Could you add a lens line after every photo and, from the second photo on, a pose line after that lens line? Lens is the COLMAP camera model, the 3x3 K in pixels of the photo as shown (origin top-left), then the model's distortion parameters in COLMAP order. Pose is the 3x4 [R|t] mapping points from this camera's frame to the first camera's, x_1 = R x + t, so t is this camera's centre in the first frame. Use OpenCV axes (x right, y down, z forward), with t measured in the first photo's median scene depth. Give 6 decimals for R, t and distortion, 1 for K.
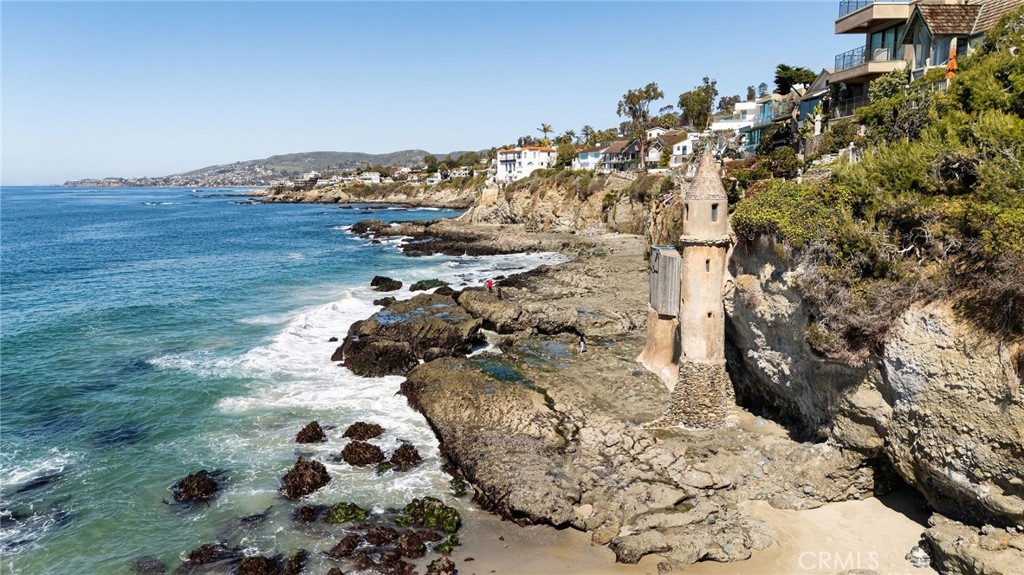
lens RADIAL K [[750.0, 0, 508.4], [0, 750.0, 290.1], [0, 0, 1]] dist [0.050945, -0.040064]
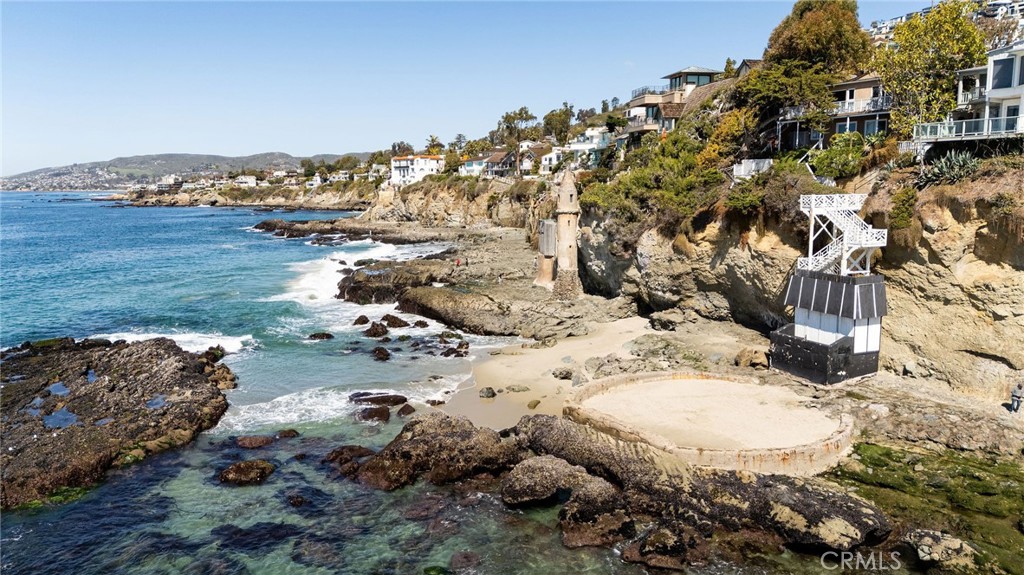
lens RADIAL K [[750.0, 0, 517.8], [0, 750.0, 293.2], [0, 0, 1]] dist [0.050945, -0.040064]
pose [[0.982446, -0.025744, 0.184760, -0.126824], [0.026105, 0.999659, 0.000482, 0.074281], [-0.184710, 0.004349, 0.982784, -0.489790]]
